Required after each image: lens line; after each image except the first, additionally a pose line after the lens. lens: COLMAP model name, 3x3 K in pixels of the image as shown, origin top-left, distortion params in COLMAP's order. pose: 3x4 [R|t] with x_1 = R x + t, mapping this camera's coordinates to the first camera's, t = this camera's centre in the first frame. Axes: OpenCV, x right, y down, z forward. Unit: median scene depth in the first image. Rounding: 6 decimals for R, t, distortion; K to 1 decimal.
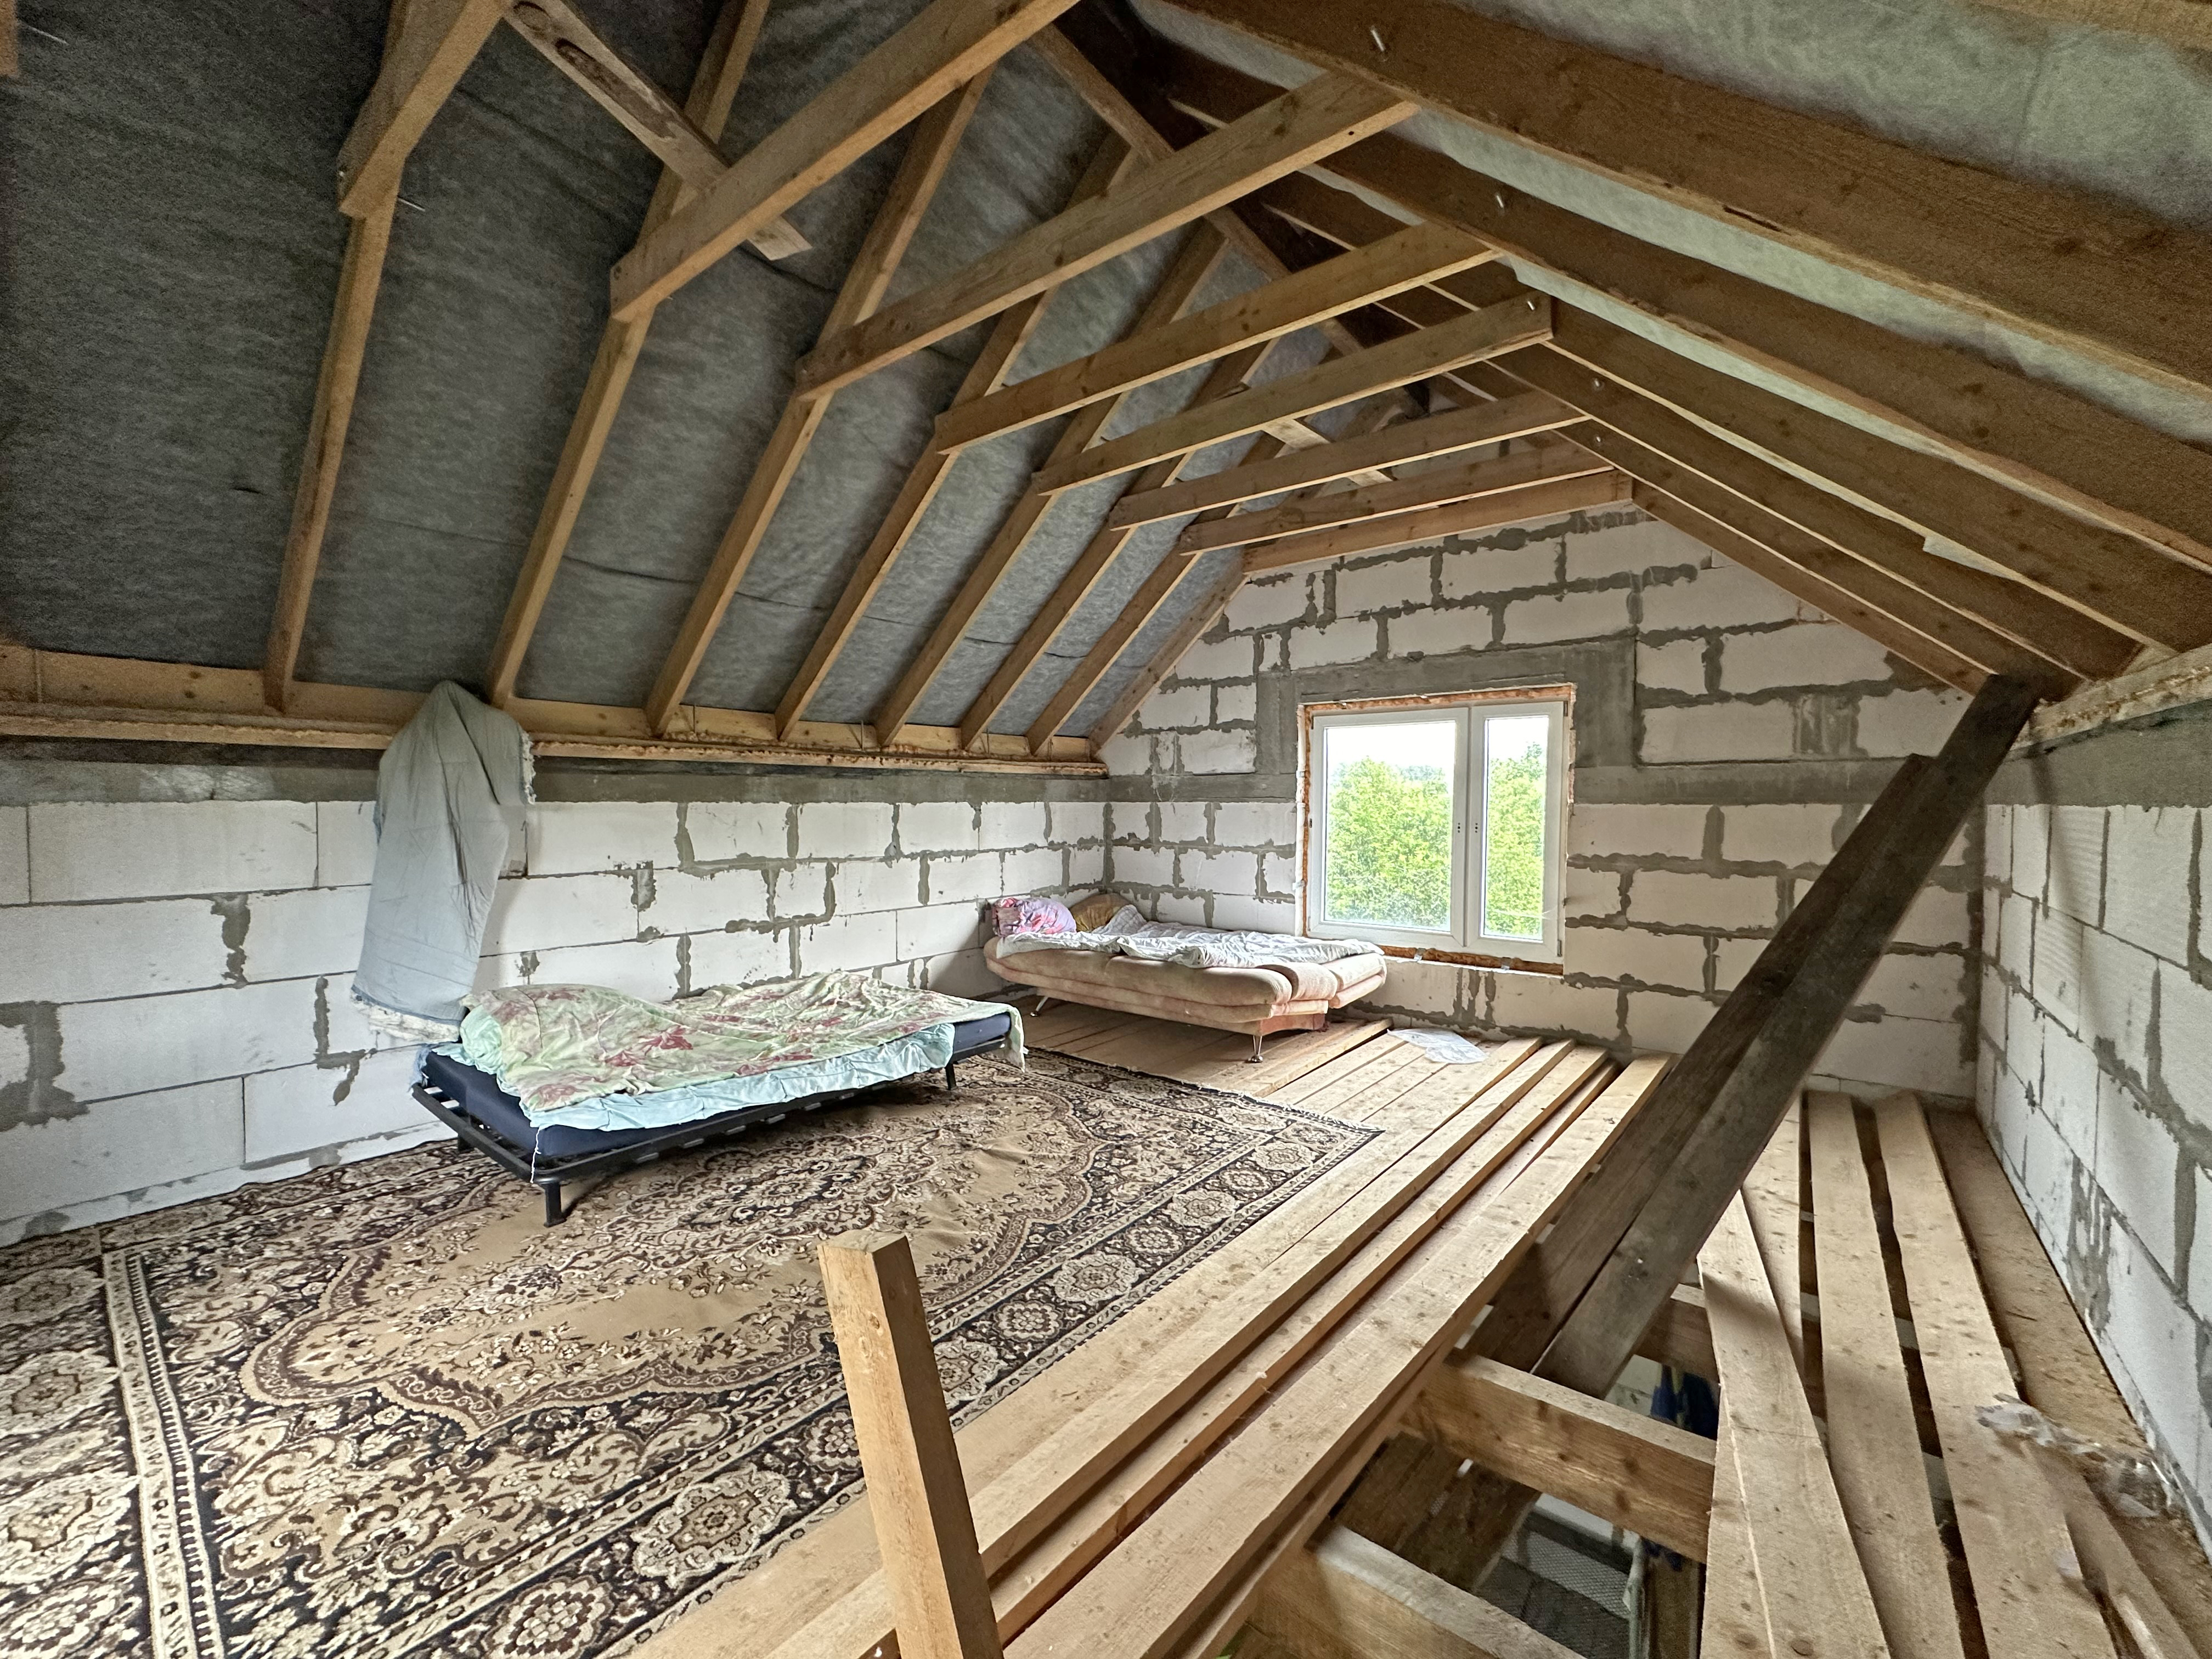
lens RADIAL K [[878.6, 0, 1107.5], [0, 878.6, 828.3], [0, 0, 1]] dist [-0.001599, 0.000429]
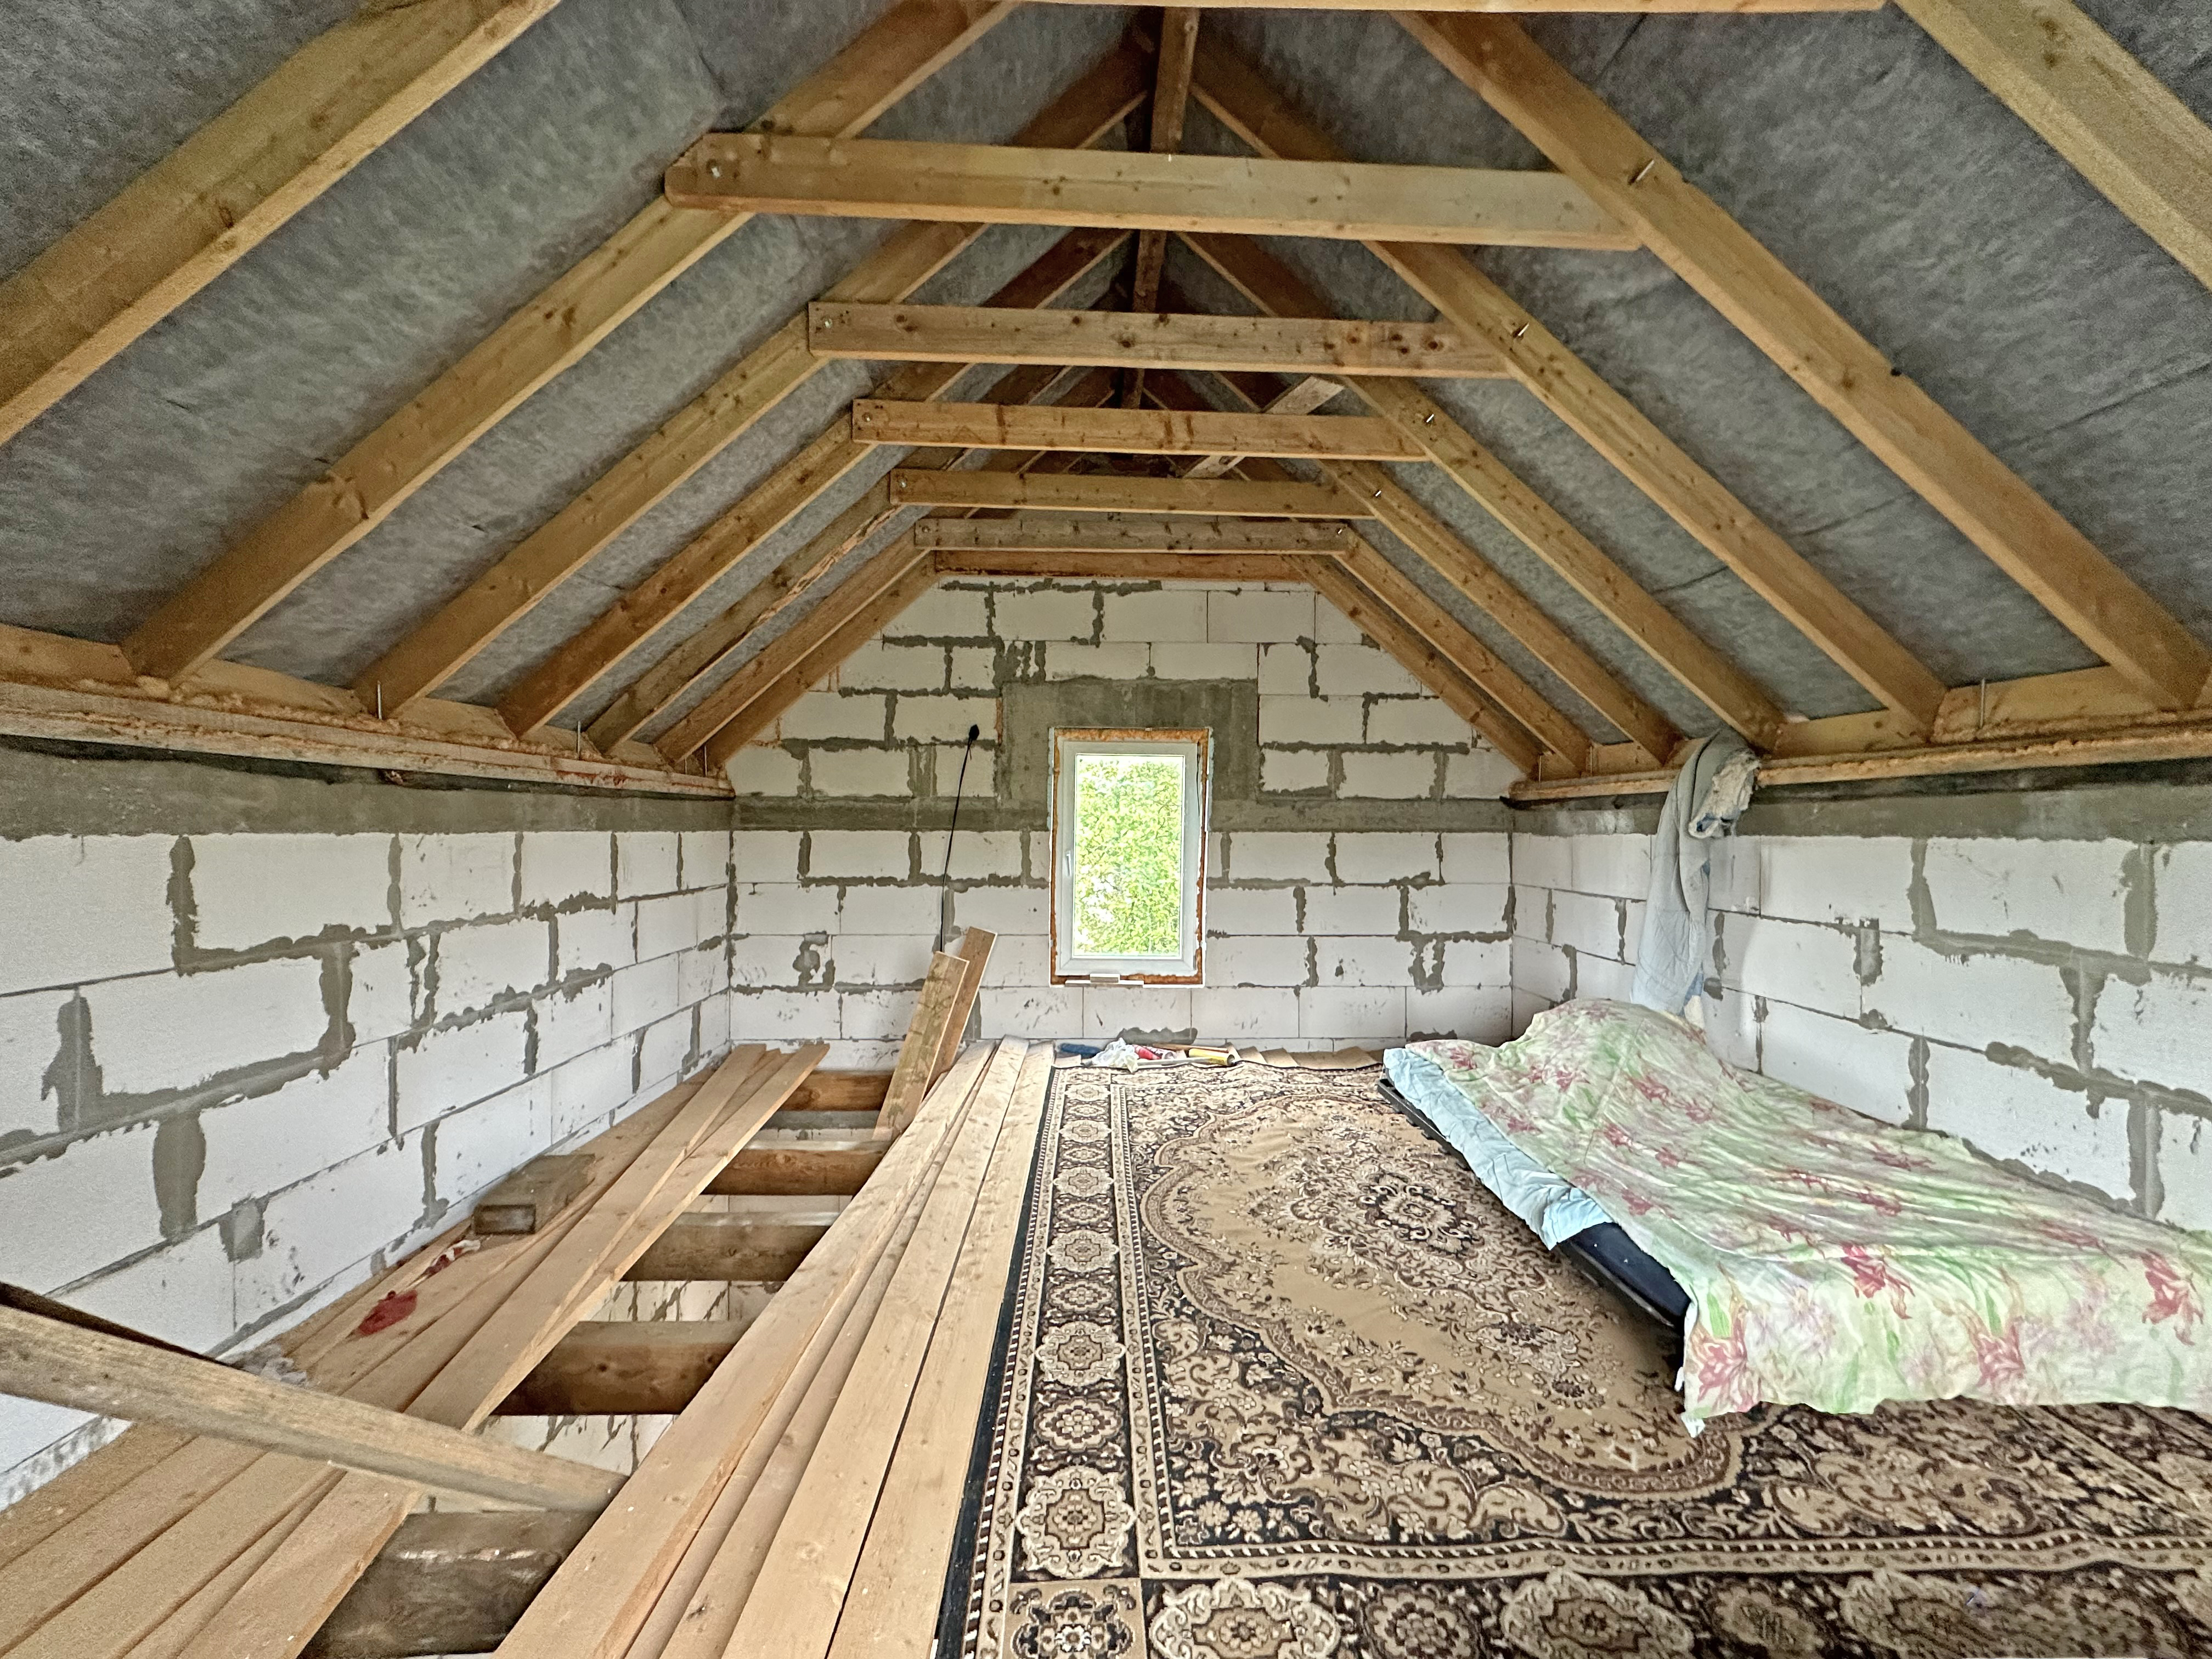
lens RADIAL K [[878.6, 0, 1105.8], [0, 878.6, 832.2], [0, 0, 1]] dist [-0.001599, 0.000429]
pose [[-0.764558, -0.001627, -0.644553, 0.421316], [-0.023484, 0.999403, 0.025333, -0.036678], [0.644127, 0.034505, -0.764140, 1.125048]]
